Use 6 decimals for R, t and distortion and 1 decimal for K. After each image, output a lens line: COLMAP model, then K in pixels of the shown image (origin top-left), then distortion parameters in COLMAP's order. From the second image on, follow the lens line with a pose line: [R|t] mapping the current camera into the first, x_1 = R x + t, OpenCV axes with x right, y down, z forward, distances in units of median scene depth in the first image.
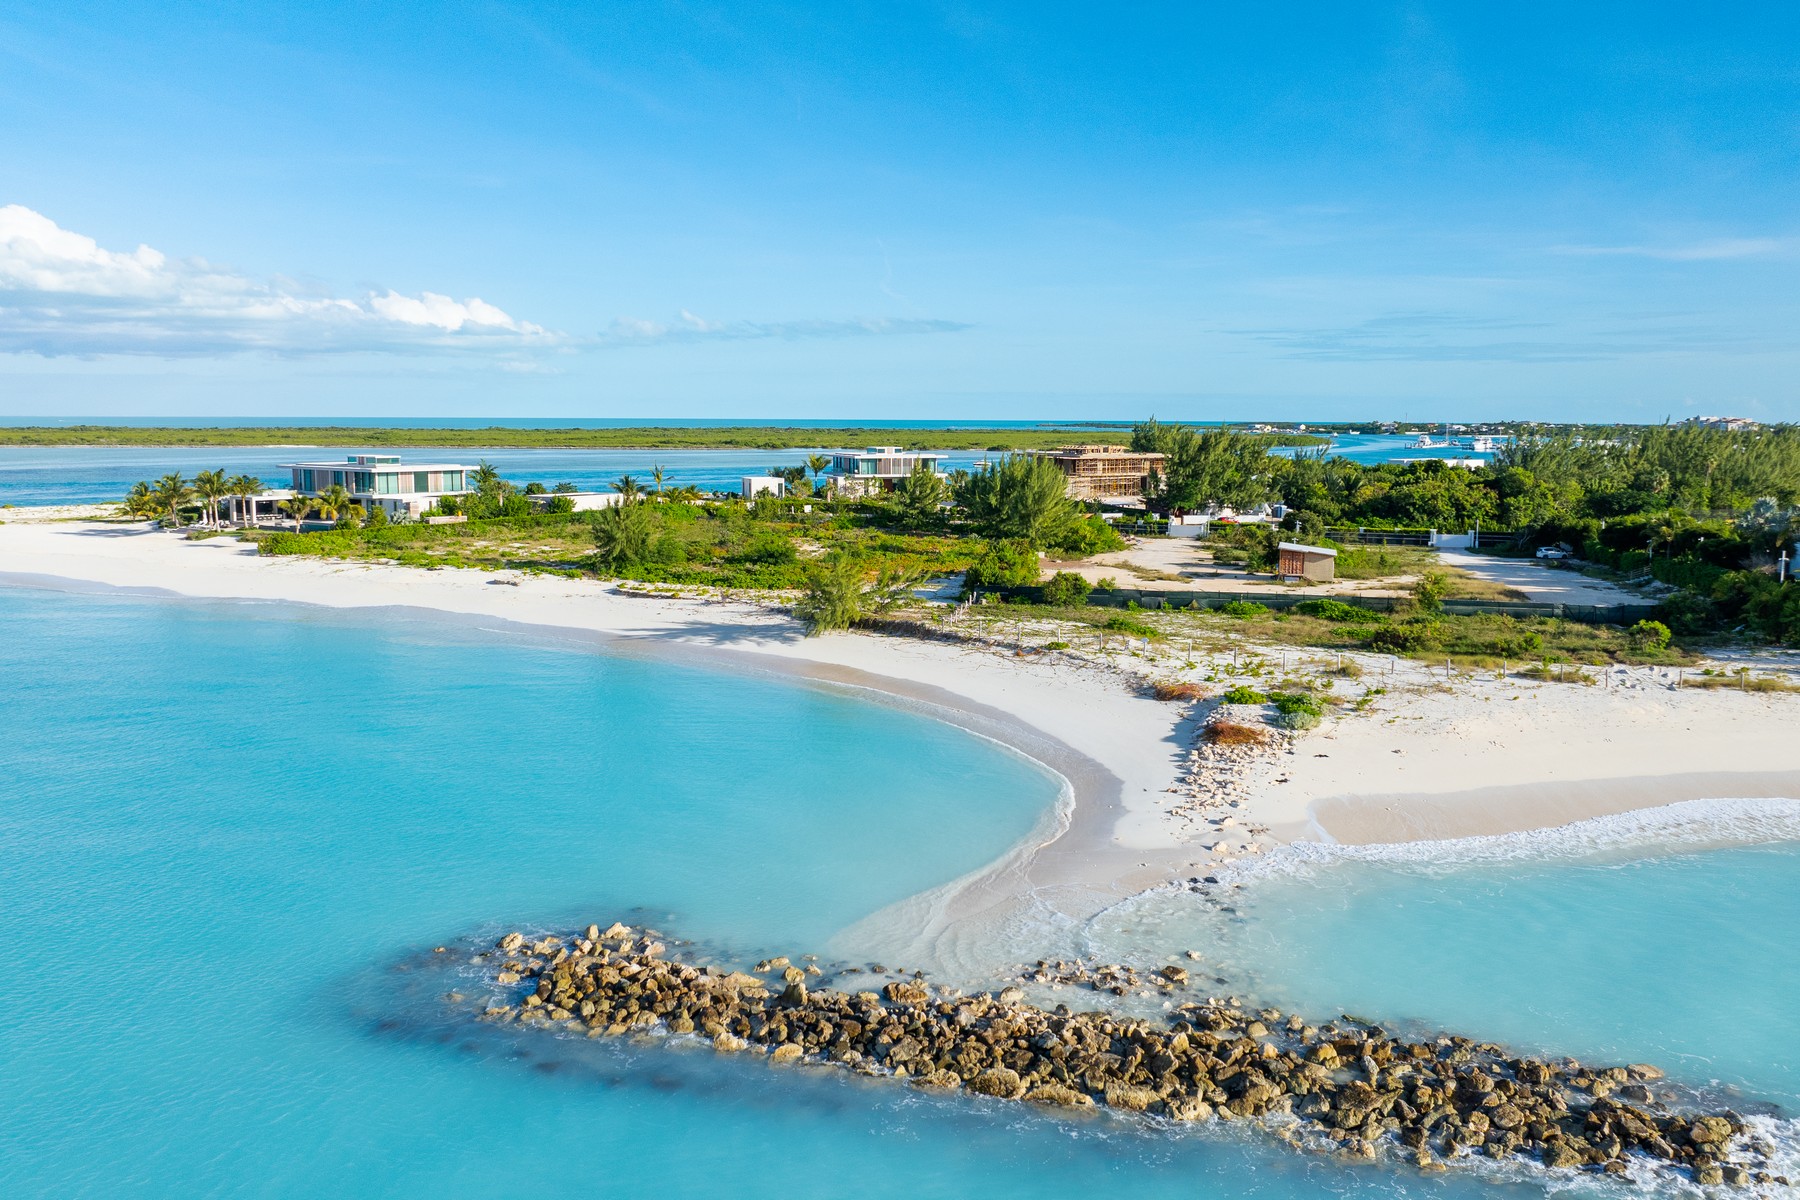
lens RADIAL K [[1499.8, 0, 918.7], [0, 1499.8, 614.1], [0, 0, 1]] dist [-0.009082, -0.023135]
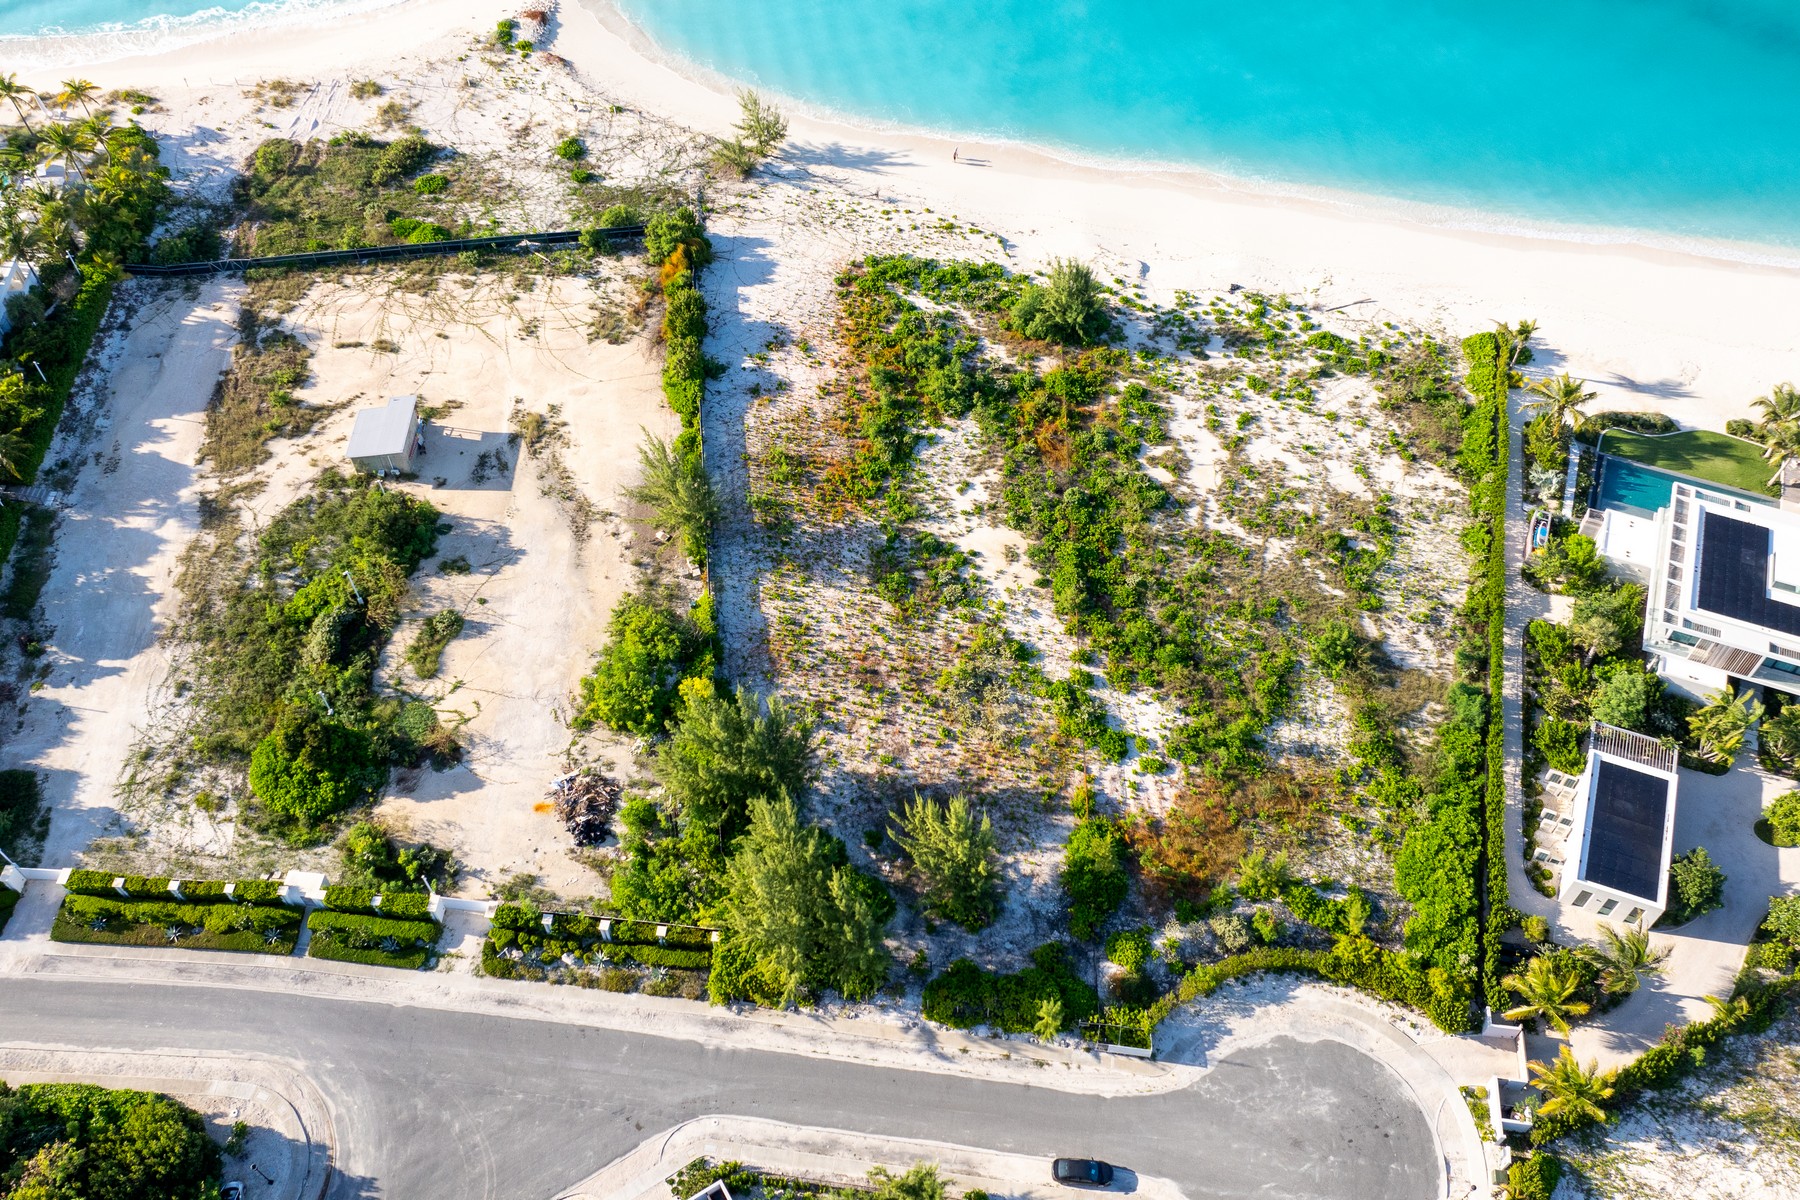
lens RADIAL K [[1499.8, 0, 909.4], [0, 1499.8, 595.3], [0, 0, 1]] dist [-0.009082, -0.023135]
pose [[-0.962898, 0.208031, -0.171900, 0.200614], [-0.041715, 0.514593, 0.856419, -1.331985], [0.266620, 0.831815, -0.486823, 2.677118]]
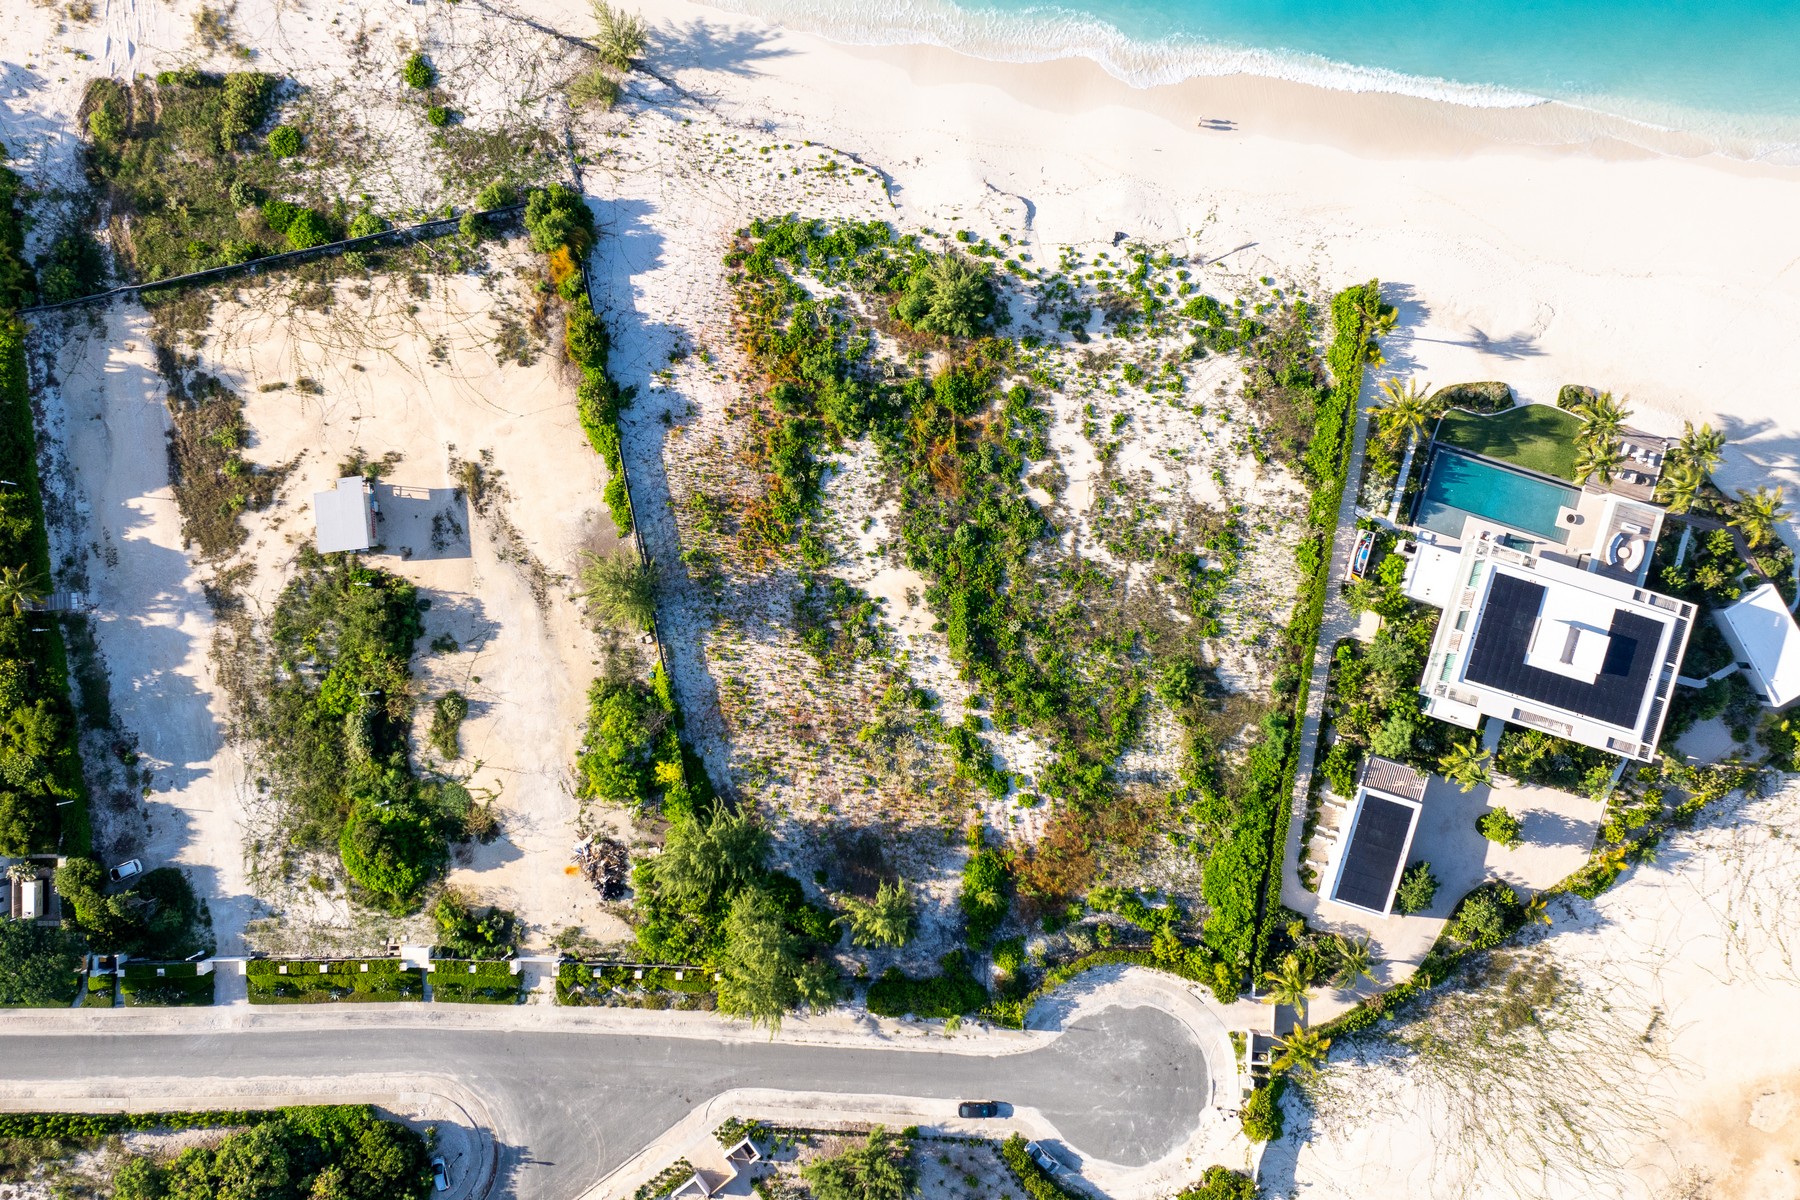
lens RADIAL K [[1499.8, 0, 896.8], [0, 1499.8, 606.7], [0, 0, 1]] dist [-0.009082, -0.023135]
pose [[-0.937919, 0.346837, -0.003387, -0.133643], [-0.042274, -0.104615, 0.993614, -1.821067], [0.344268, 0.932073, 0.112782, 1.755539]]
